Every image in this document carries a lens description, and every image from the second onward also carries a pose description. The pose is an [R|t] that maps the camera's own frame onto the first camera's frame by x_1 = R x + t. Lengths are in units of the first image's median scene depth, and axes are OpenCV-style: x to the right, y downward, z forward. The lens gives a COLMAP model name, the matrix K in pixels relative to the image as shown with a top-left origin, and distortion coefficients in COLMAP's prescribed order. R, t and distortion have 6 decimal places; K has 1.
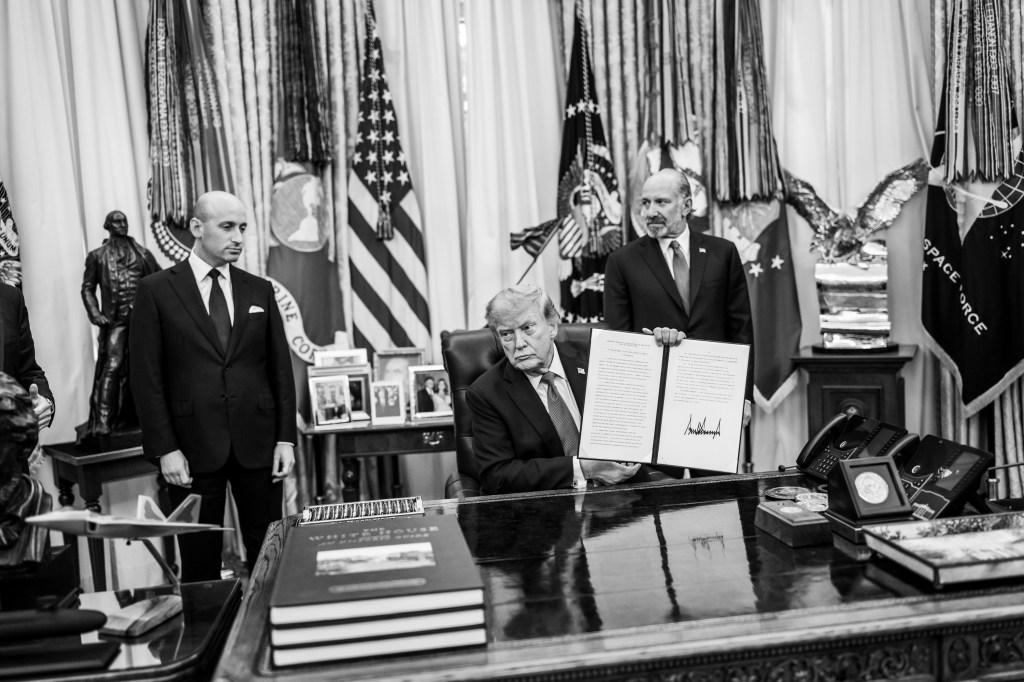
lens RADIAL K [[938.9, 0, 531.0], [0, 938.9, 340.0], [0, 0, 1]] dist [-0.023535, 0.008046]
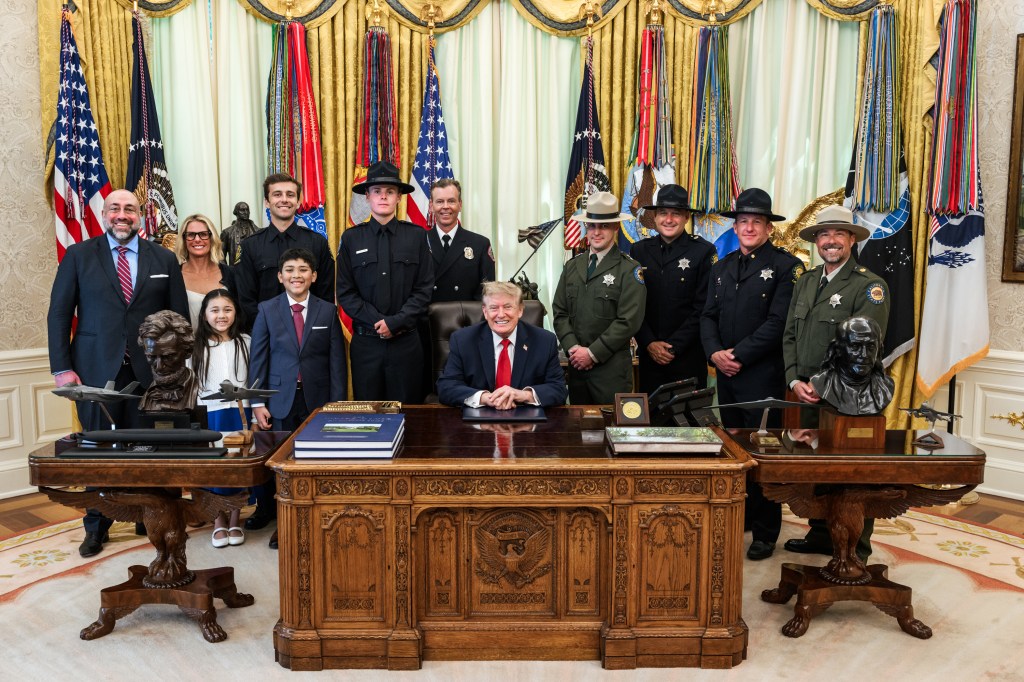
lens RADIAL K [[938.9, 0, 531.0], [0, 938.9, 340.0], [0, 0, 1]] dist [-0.023535, 0.008046]
pose [[0.990827, 0.071122, -0.114909, 0.153217], [-0.065718, 0.996577, 0.050158, -0.022388], [0.118083, -0.042146, 0.992109, -0.333613]]
